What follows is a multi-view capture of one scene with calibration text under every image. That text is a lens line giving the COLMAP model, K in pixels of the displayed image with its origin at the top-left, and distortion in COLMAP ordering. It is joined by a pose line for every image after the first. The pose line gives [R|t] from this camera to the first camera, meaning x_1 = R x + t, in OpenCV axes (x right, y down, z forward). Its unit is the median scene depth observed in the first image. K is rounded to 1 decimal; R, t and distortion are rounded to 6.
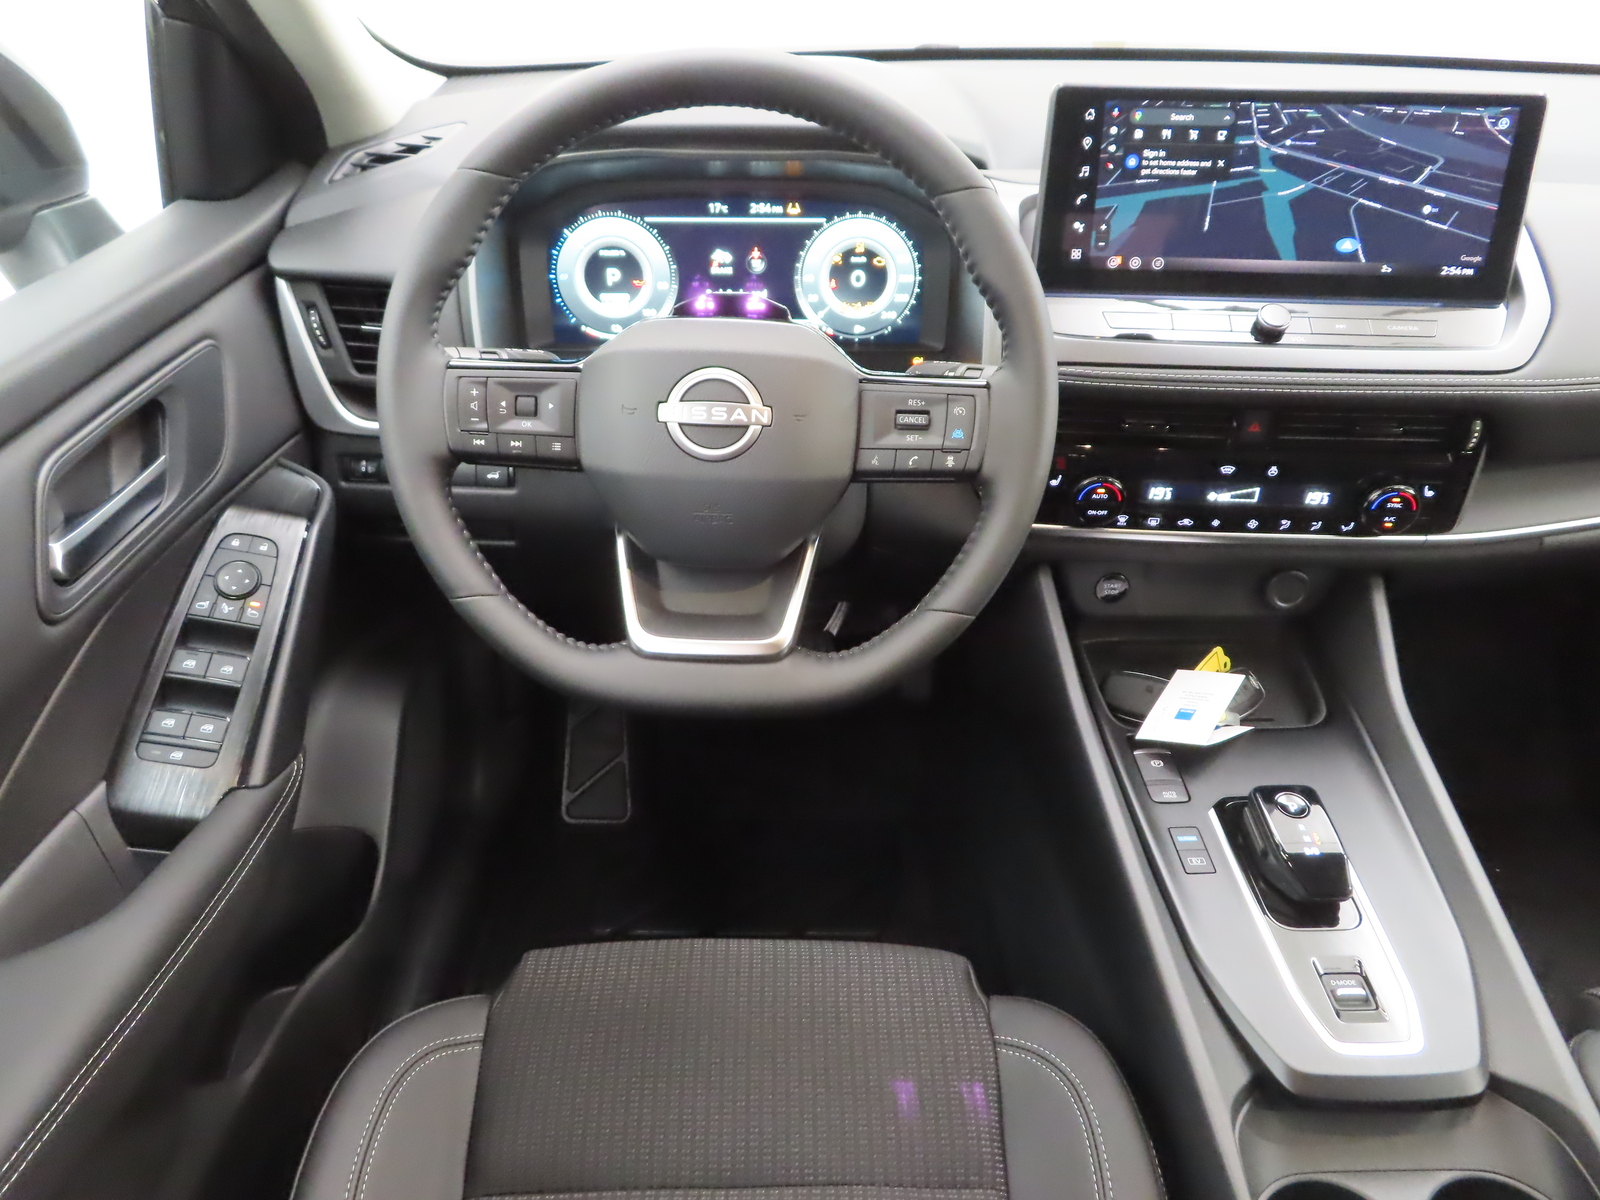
lens RADIAL K [[1143.6, 0, 800.0], [0, 1143.6, 600.0], [0, 0, 1]] dist [-0.008695, 0.008867]
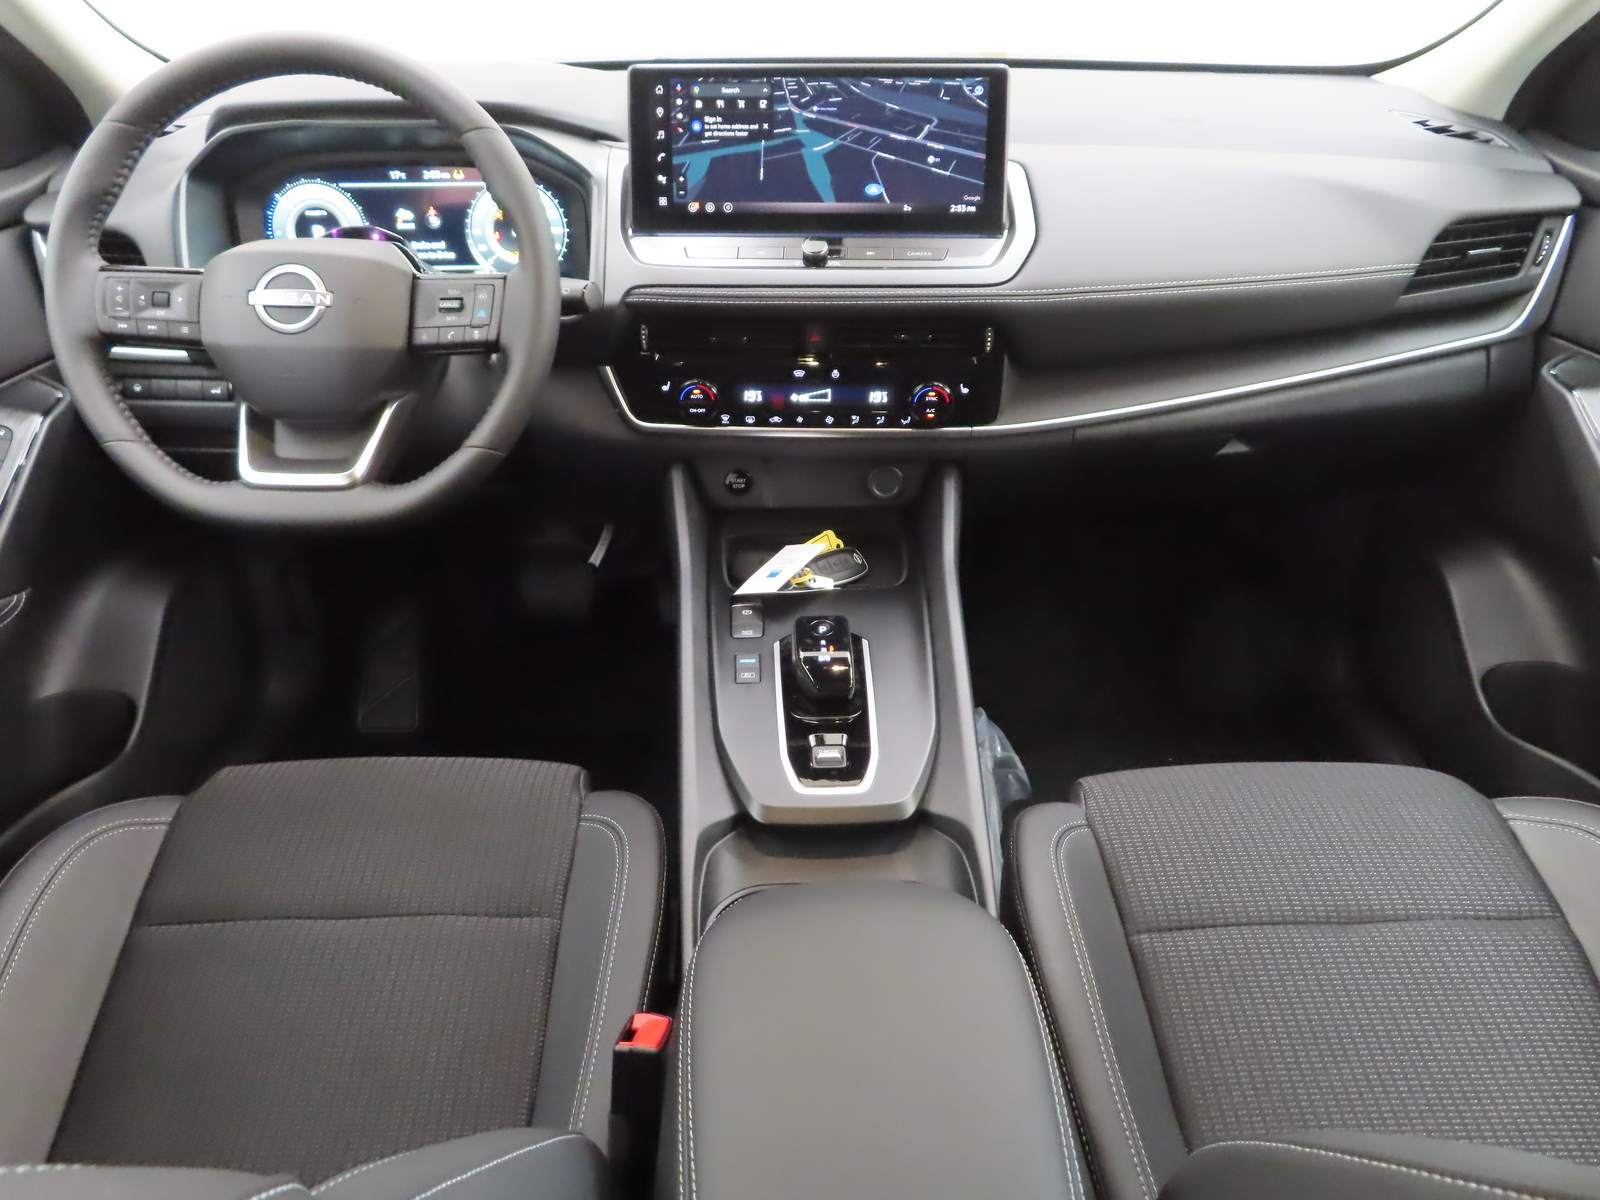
lens RADIAL K [[1143.6, 0, 800.0], [0, 1143.6, 600.0], [0, 0, 1]] dist [-0.008695, 0.008867]
pose [[0.999891, -0.014003, -0.004720, 0.402183], [0.013792, 0.999016, -0.042143, 0.195559], [0.005305, 0.042073, 0.999100, -0.242758]]
